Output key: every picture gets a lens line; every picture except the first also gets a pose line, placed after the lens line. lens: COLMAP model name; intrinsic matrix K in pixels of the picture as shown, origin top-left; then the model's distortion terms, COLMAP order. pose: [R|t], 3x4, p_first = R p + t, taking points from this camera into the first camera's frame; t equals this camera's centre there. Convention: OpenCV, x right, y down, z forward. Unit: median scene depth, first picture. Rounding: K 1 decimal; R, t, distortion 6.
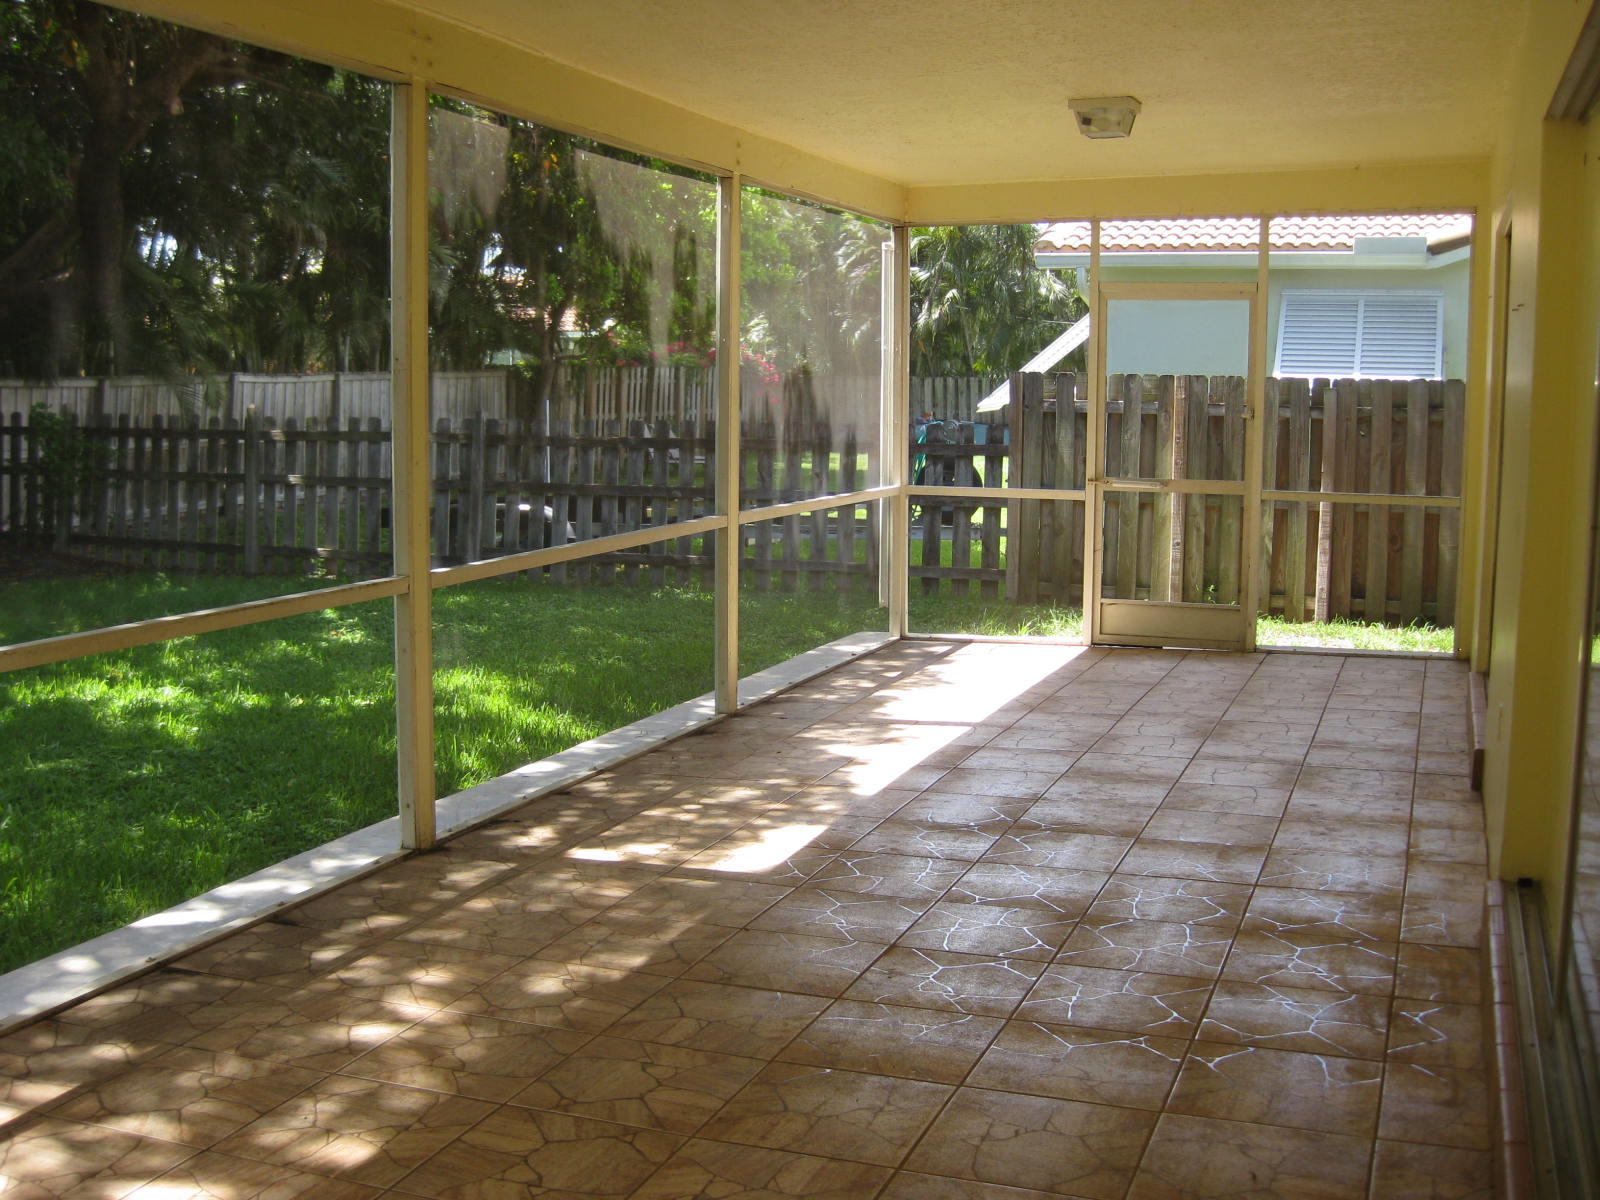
lens RADIAL K [[1789.6, 0, 800.0], [0, 1789.6, 600.0], [0, 0, 1]] dist [-0.185948, 0.142669]
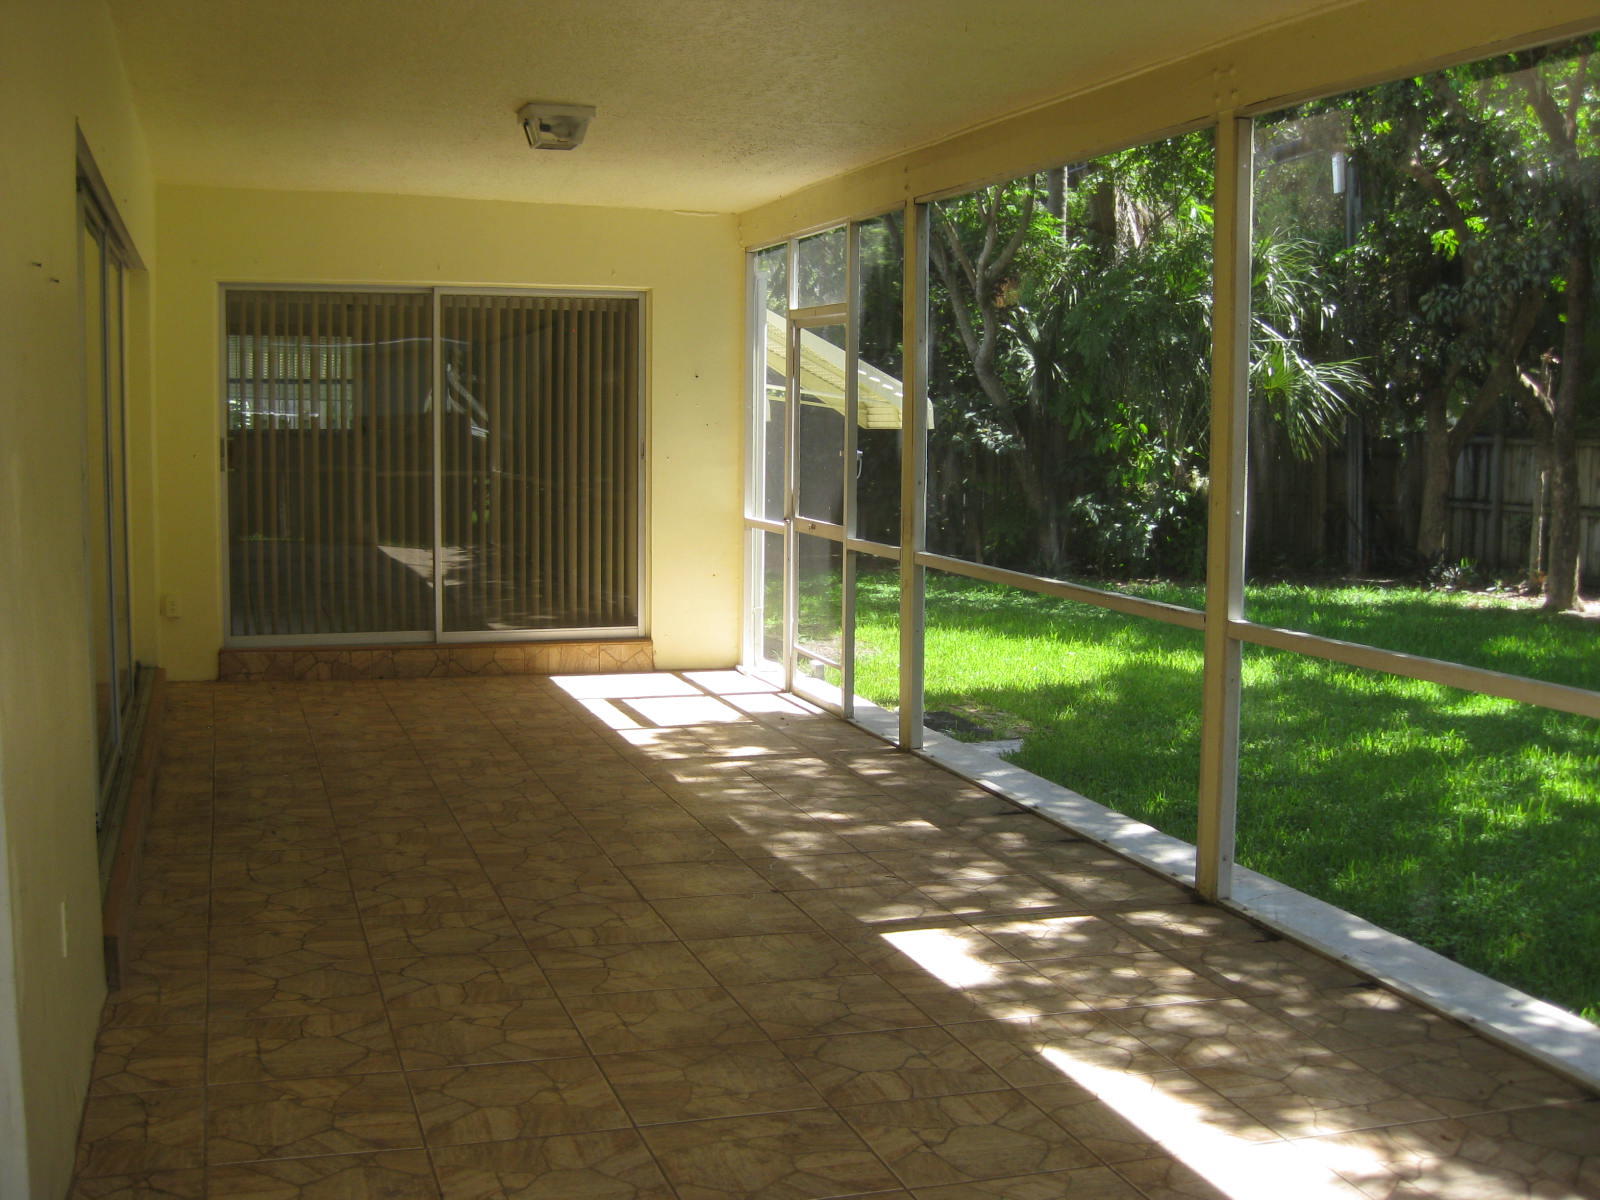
lens RADIAL K [[1789.6, 0, 800.0], [0, 1789.6, 600.0], [0, 0, 1]] dist [-0.185948, 0.142669]
pose [[-0.787013, 0.034700, -0.615960, 0.544160], [-0.108905, 0.974924, 0.194071, -0.178824], [0.607248, 0.219817, -0.763499, 1.551714]]
